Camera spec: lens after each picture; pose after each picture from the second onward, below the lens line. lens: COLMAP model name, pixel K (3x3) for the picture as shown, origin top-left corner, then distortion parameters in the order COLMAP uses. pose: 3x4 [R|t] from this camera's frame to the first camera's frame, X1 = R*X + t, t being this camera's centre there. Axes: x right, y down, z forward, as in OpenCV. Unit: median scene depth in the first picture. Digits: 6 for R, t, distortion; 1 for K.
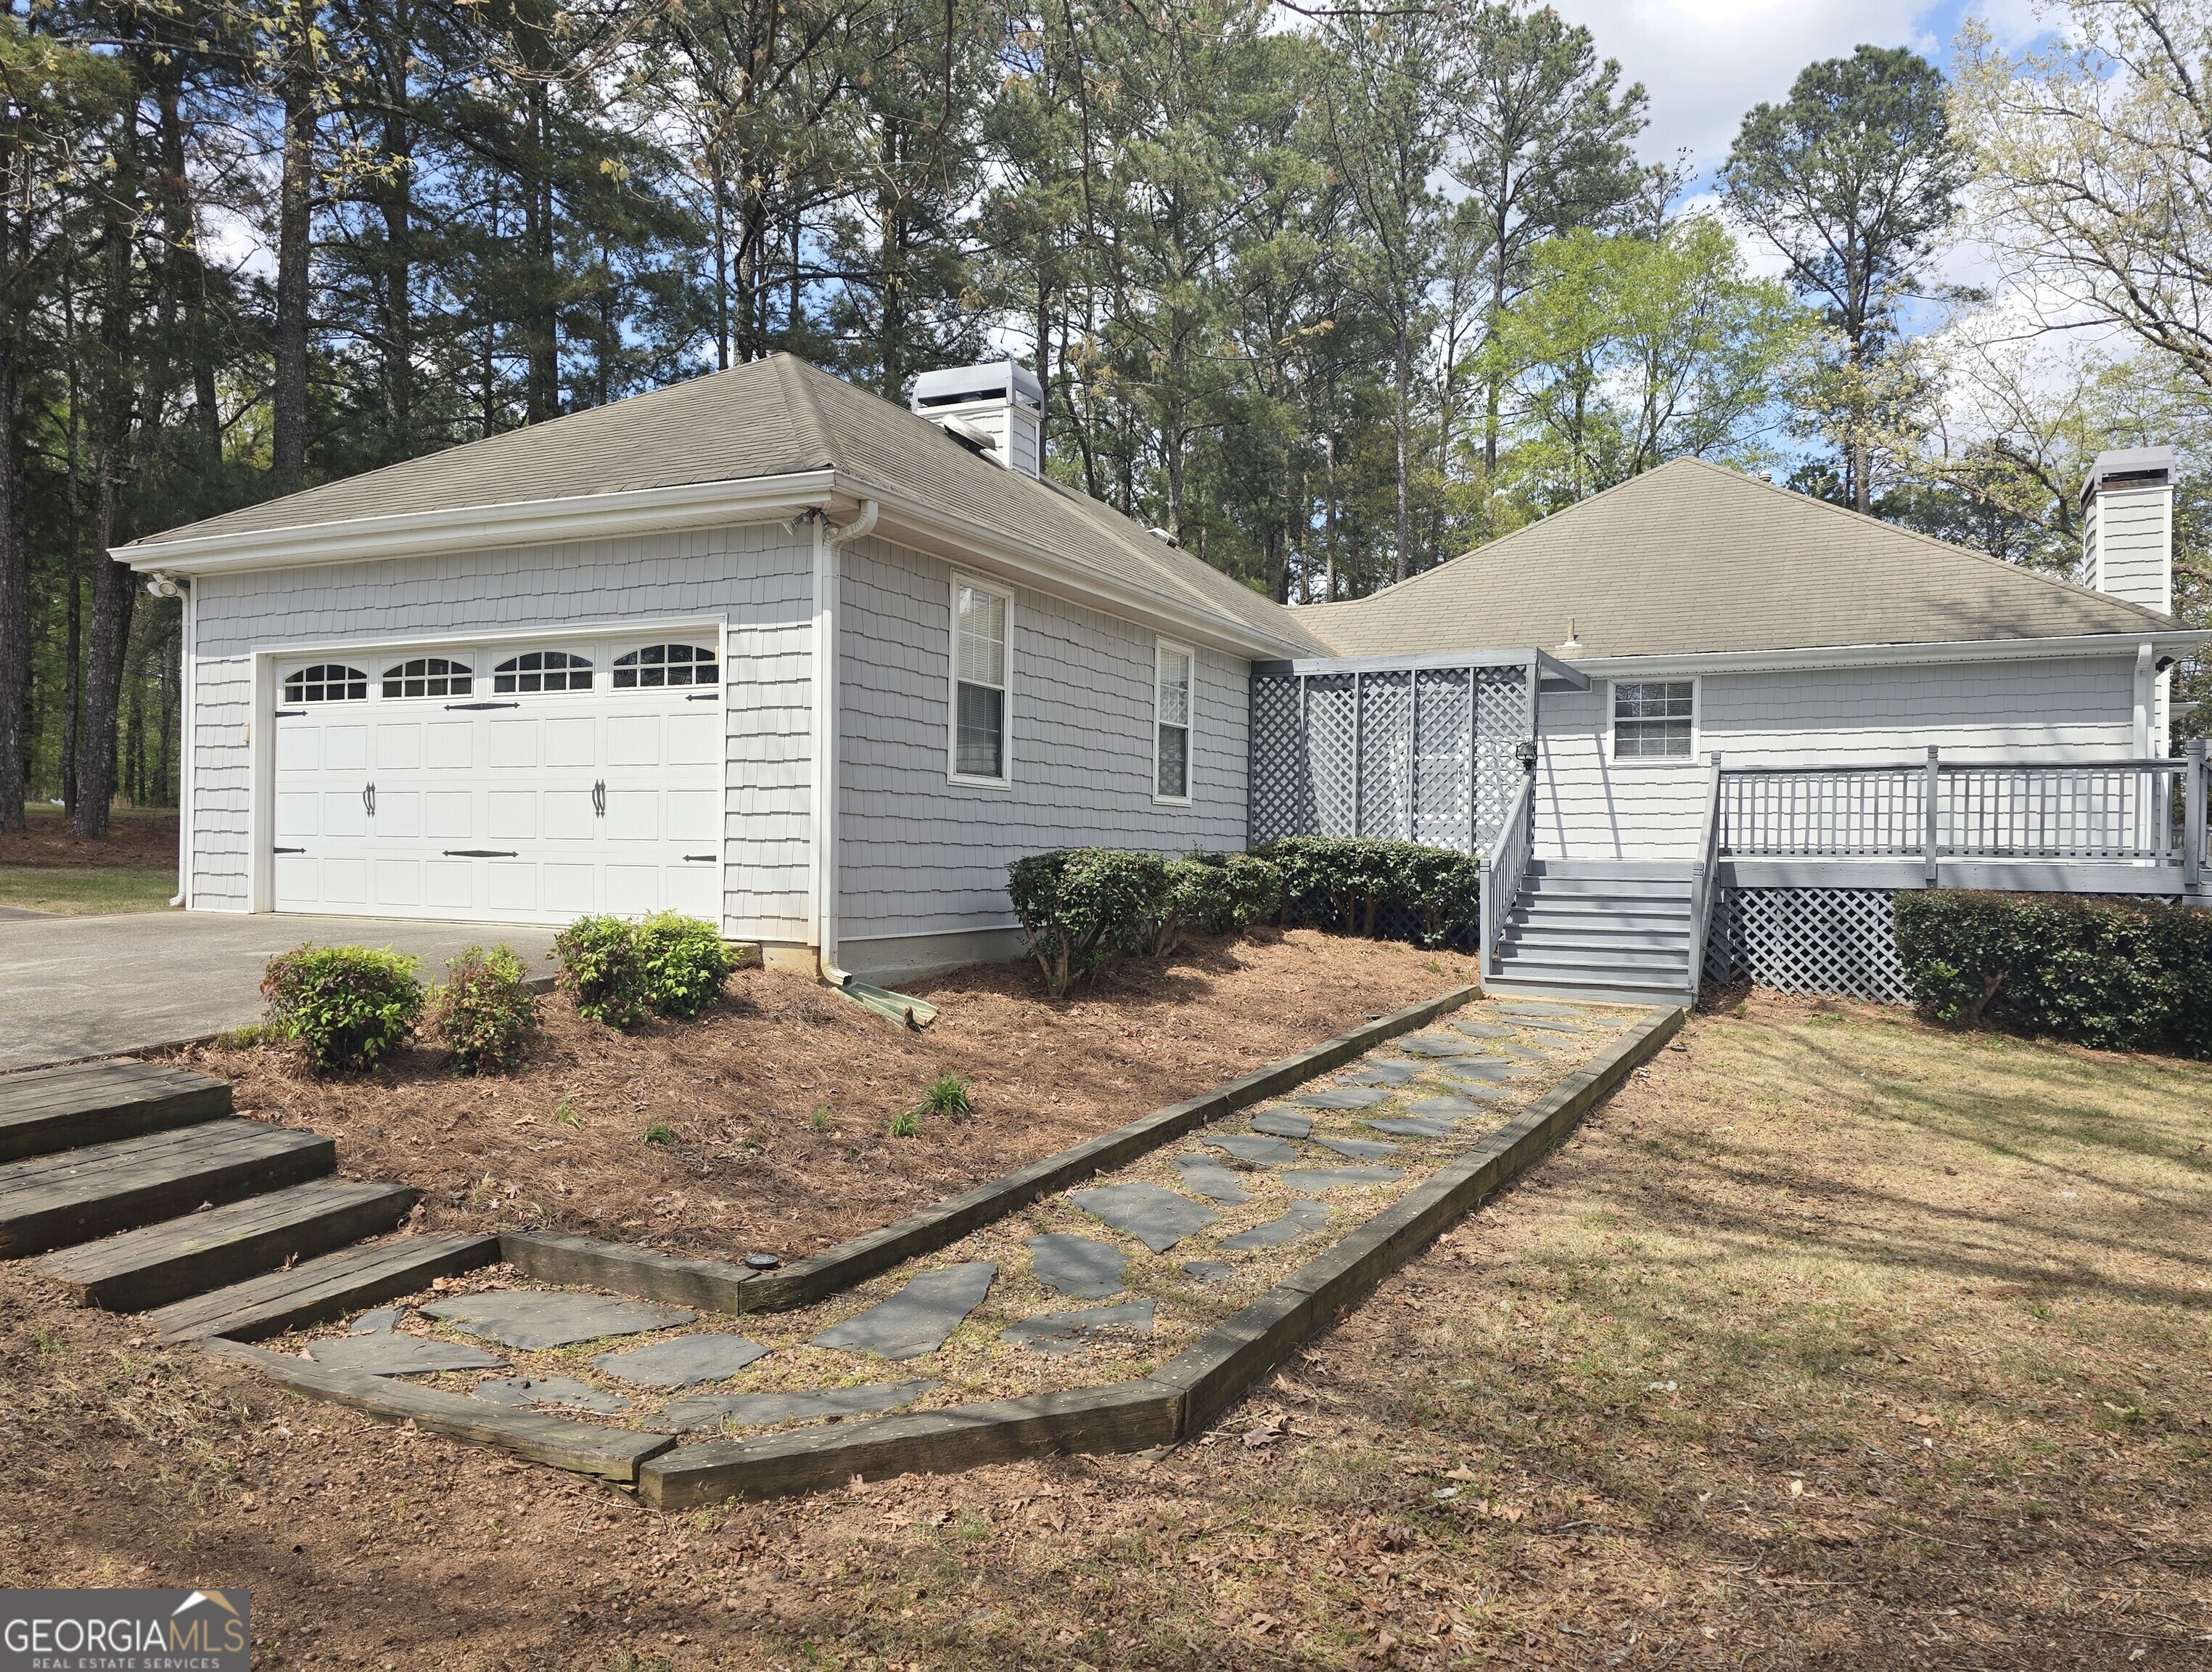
lens RADIAL K [[1532.8, 0, 1070.6], [0, 1532.8, 836.7], [0, 0, 1]] dist [0.166894, -0.212129]
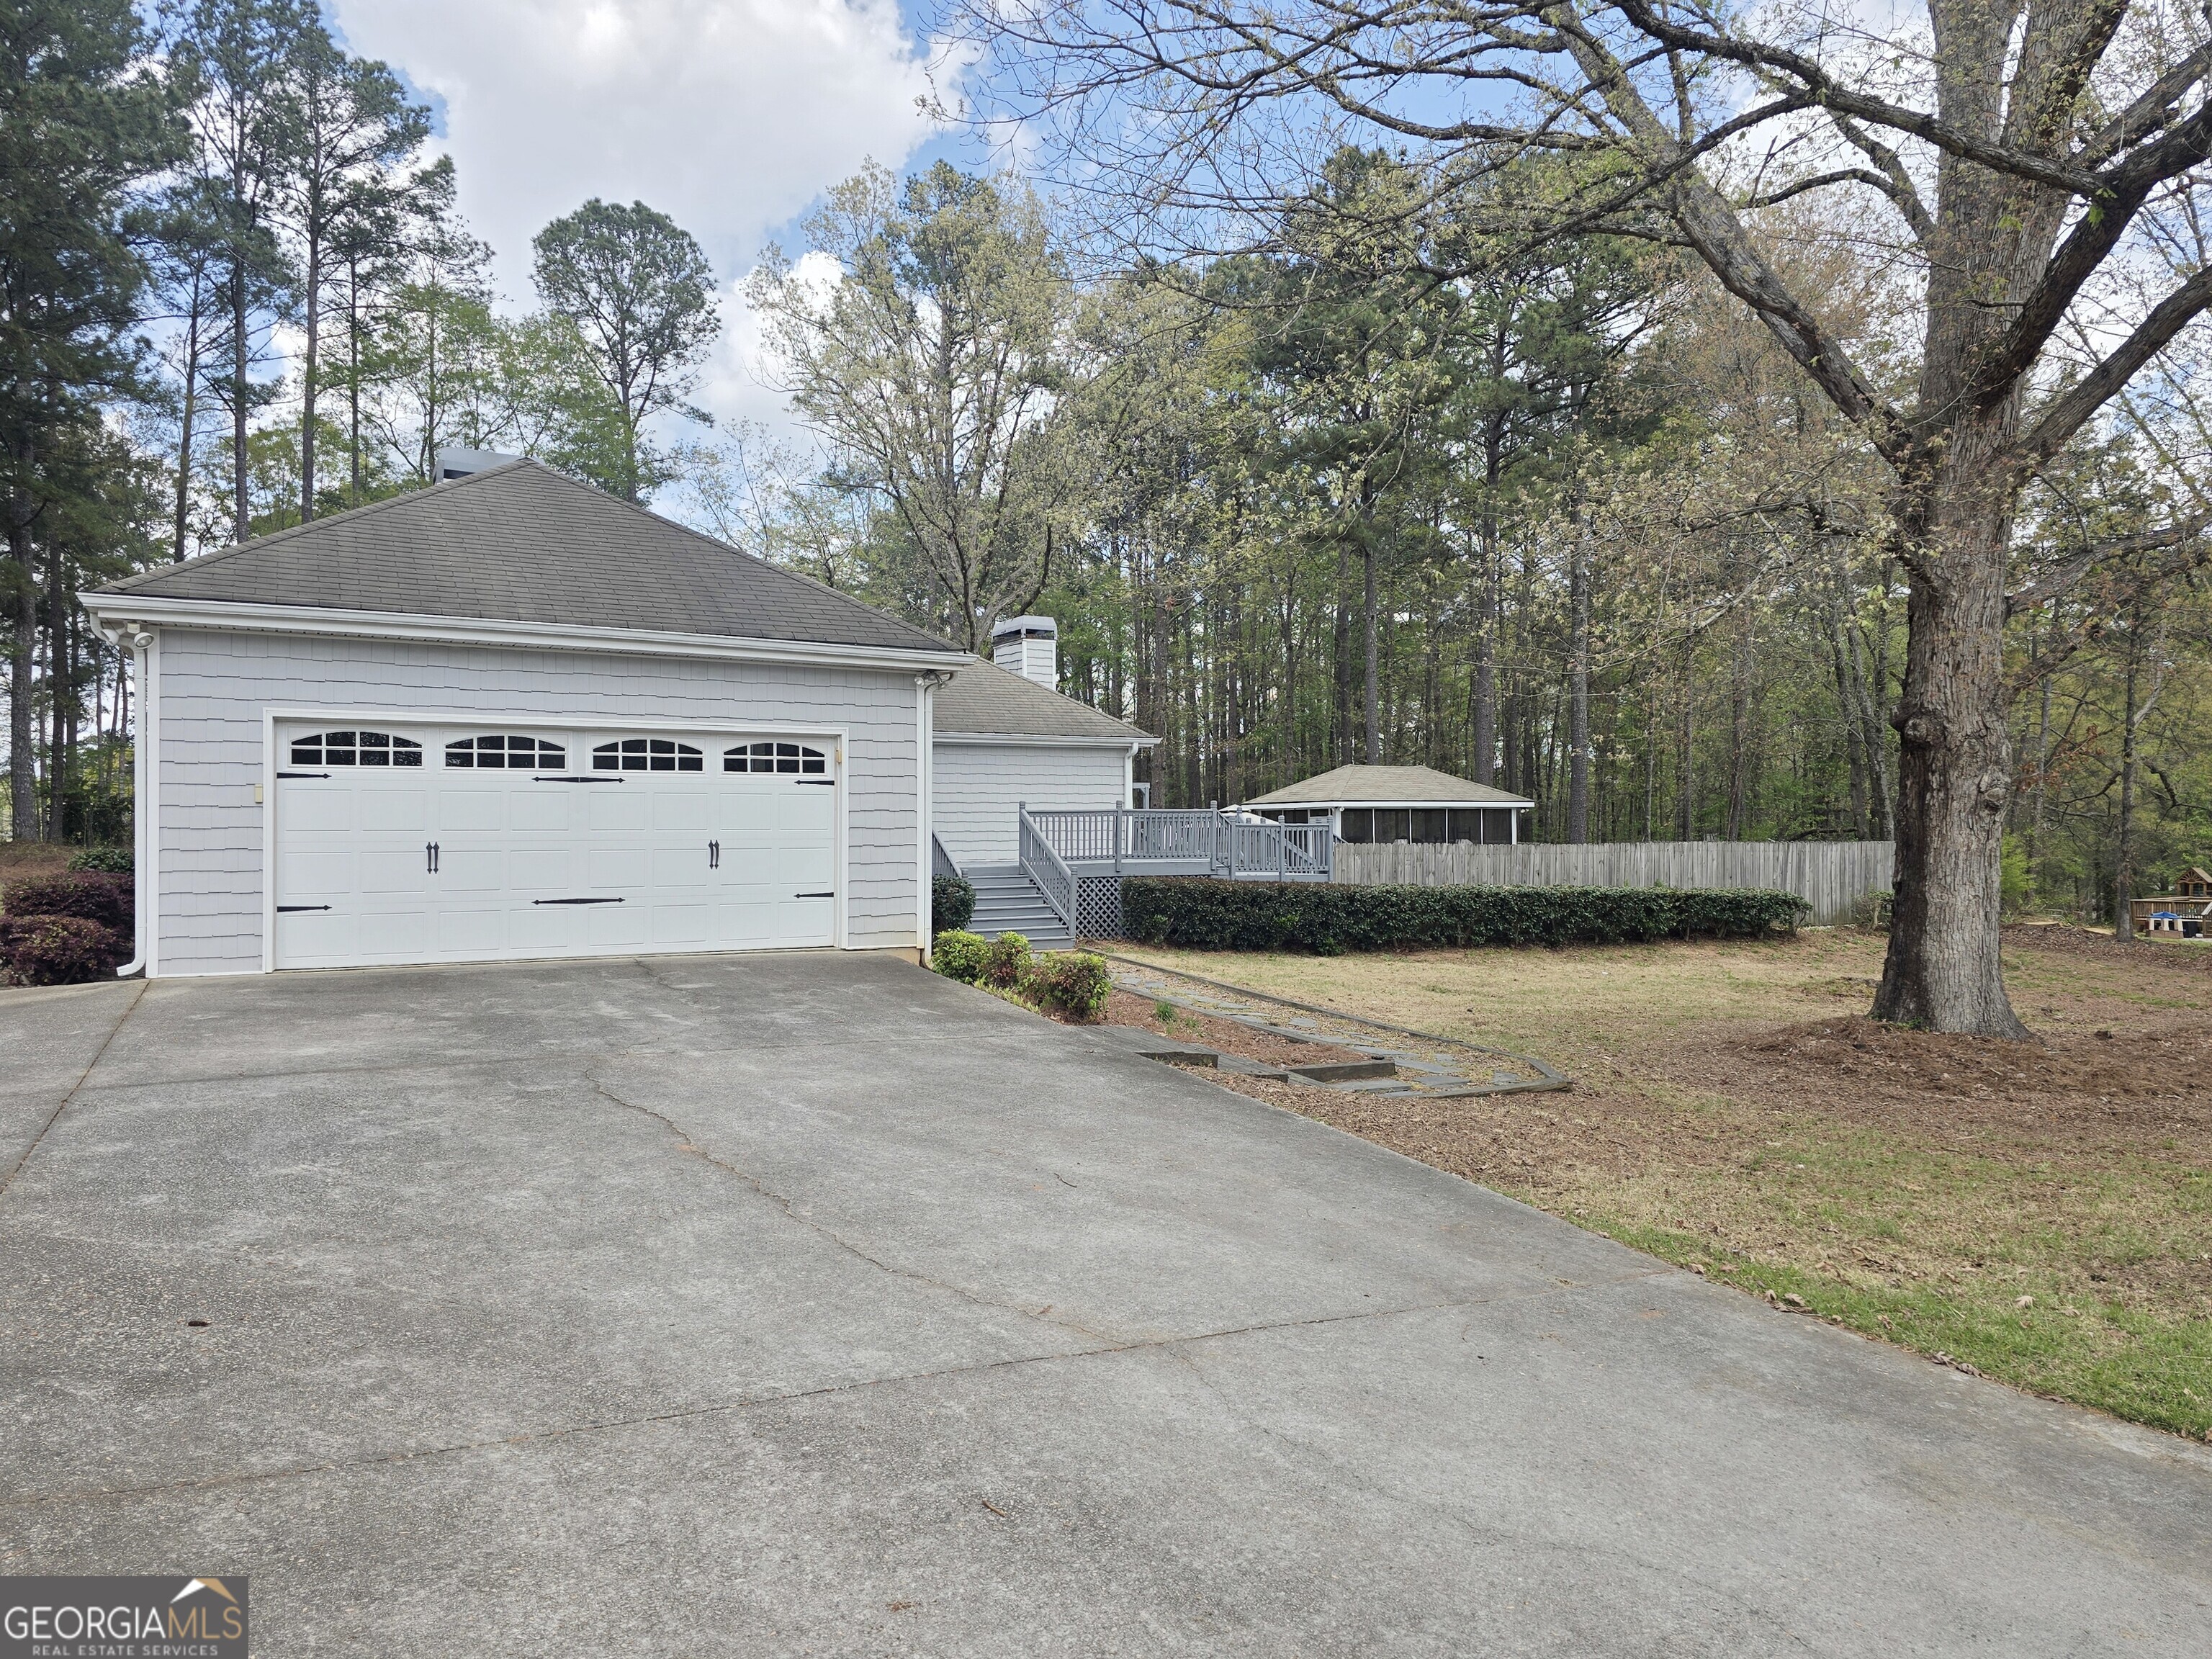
lens RADIAL K [[1497.2, 0, 1104.3], [0, 1497.2, 833.6], [0, 0, 1]] dist [0.081905, -0.090714]
pose [[0.561069, -0.018033, 0.827573, -0.907756], [0.002442, 0.999794, 0.020131, -0.052388], [-0.827766, -0.009274, 0.560997, 0.006726]]
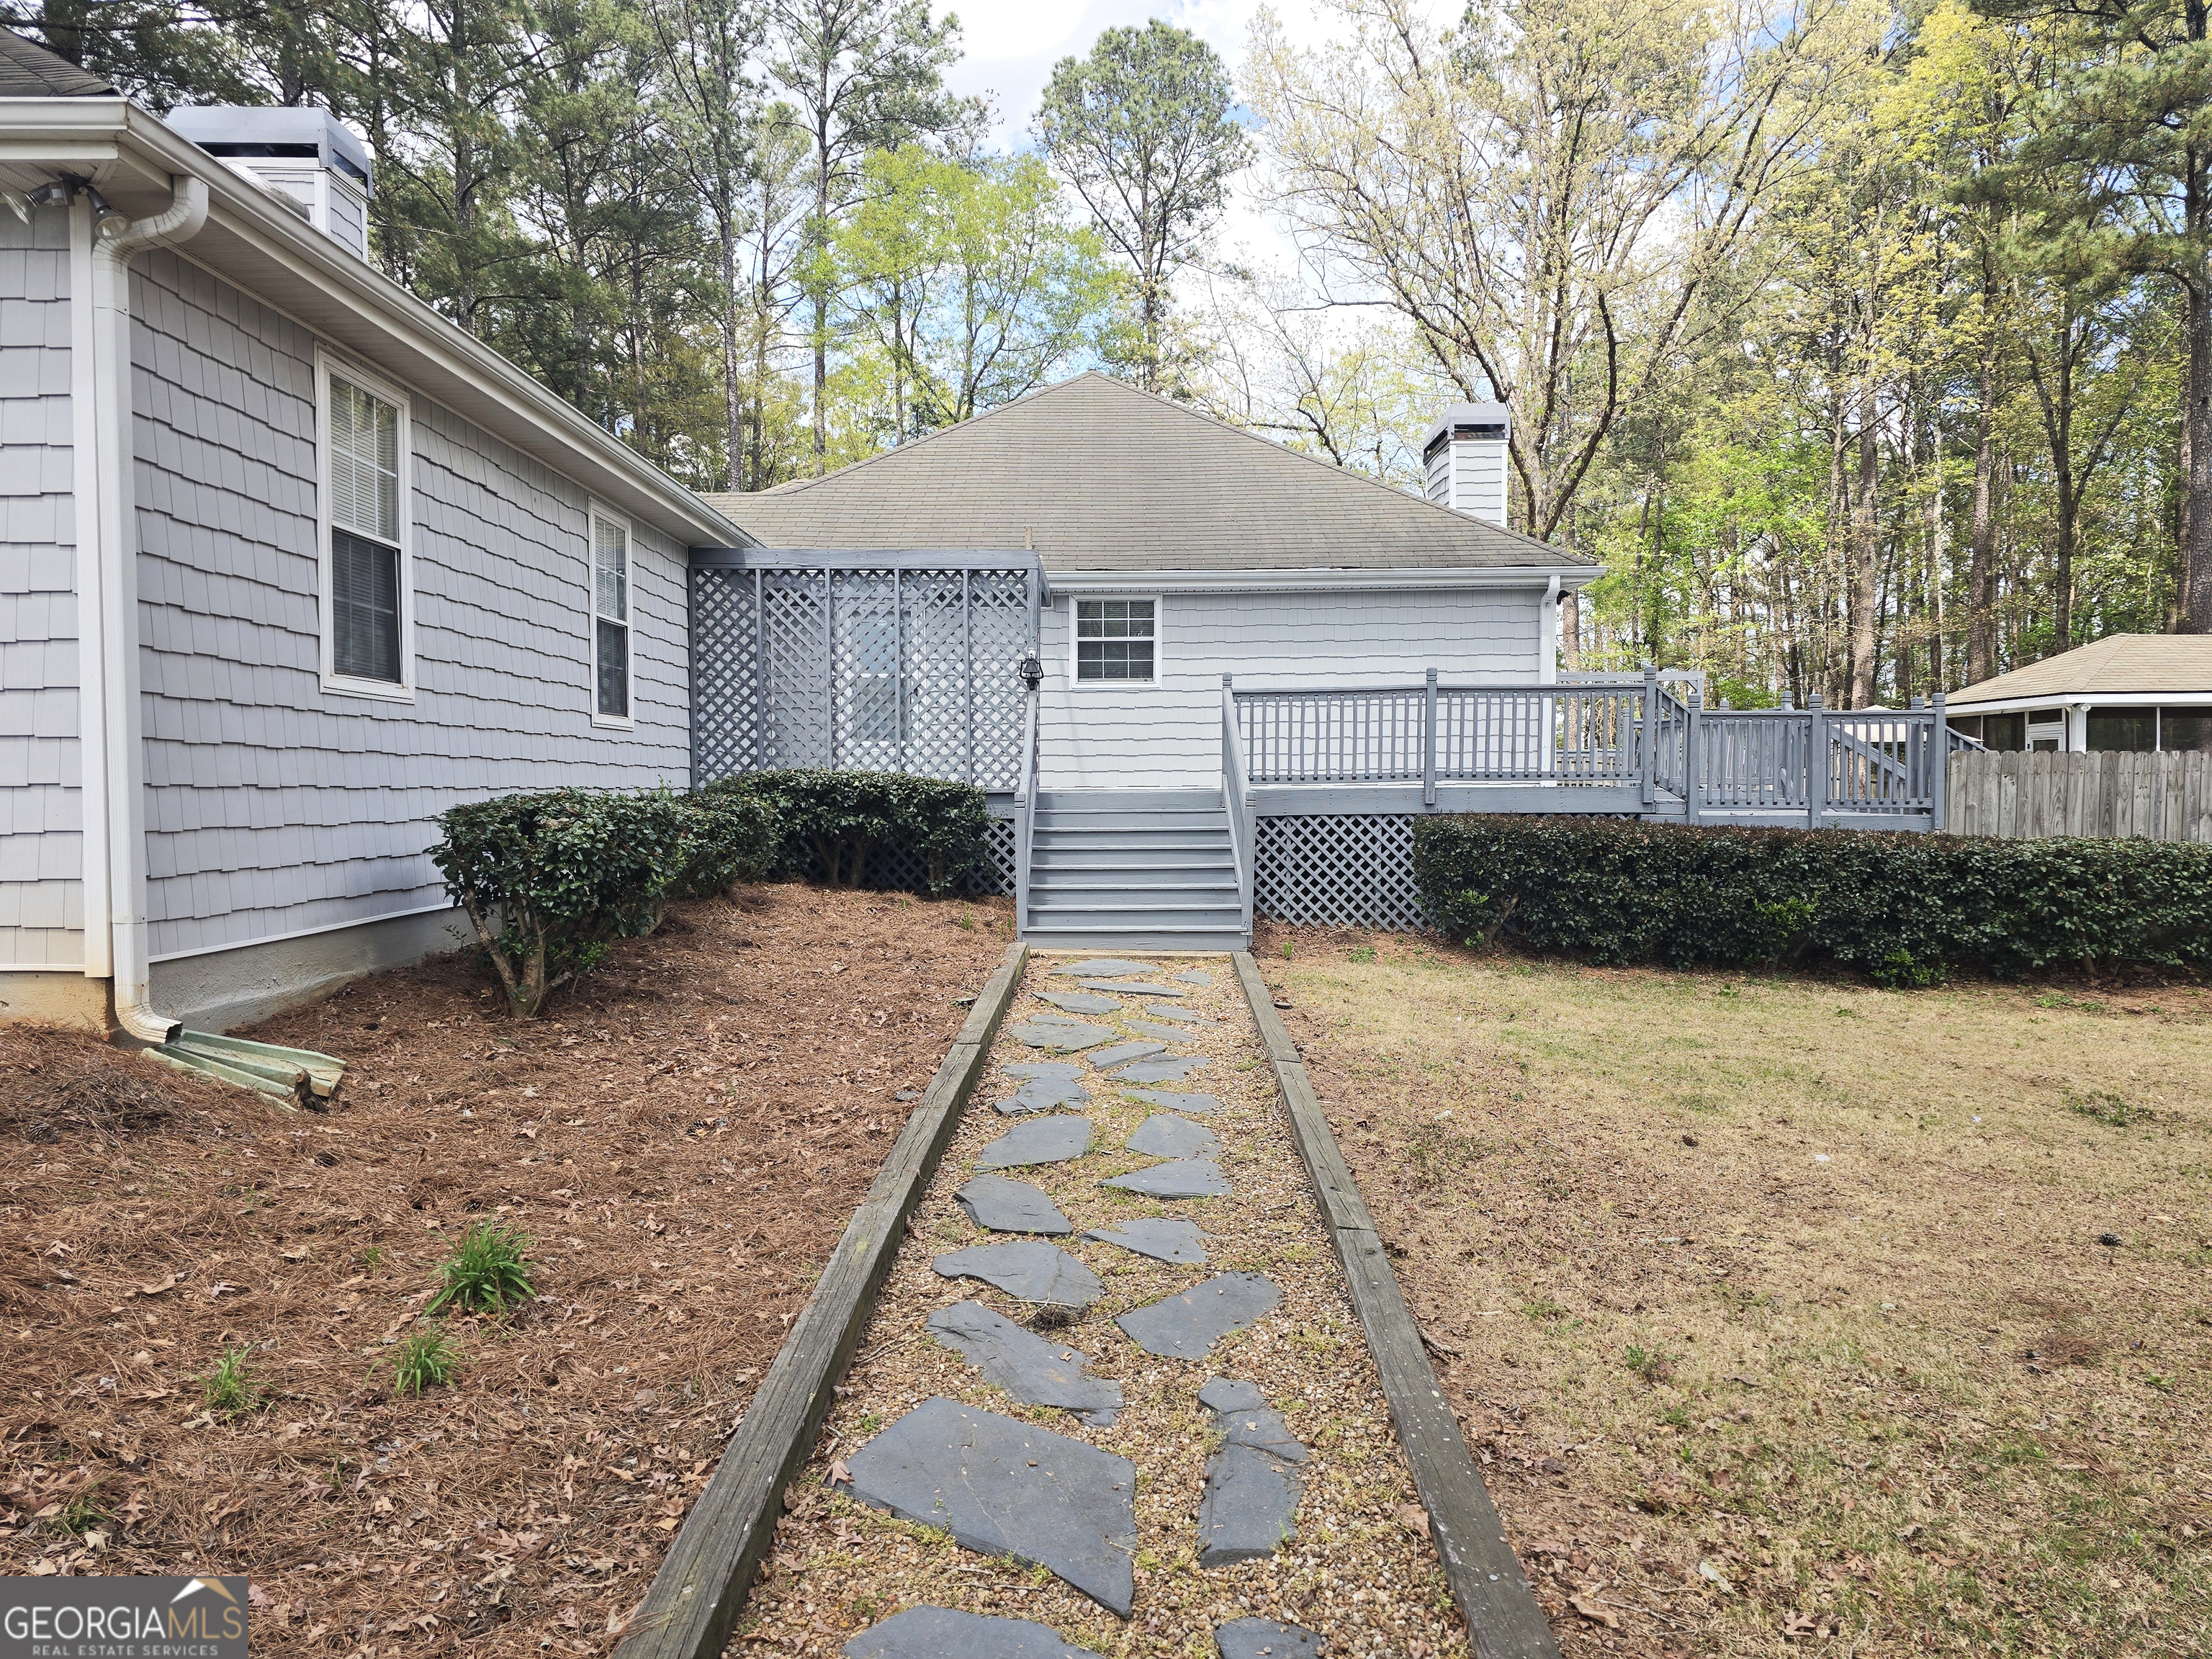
lens RADIAL K [[1497.2, 0, 1104.3], [0, 1497.2, 833.6], [0, 0, 1]] dist [0.081905, -0.090714]
pose [[0.884848, -0.032889, 0.464717, -0.071897], [0.011371, 0.998733, 0.049031, -0.002750], [-0.465741, -0.038101, 0.884101, 0.248752]]
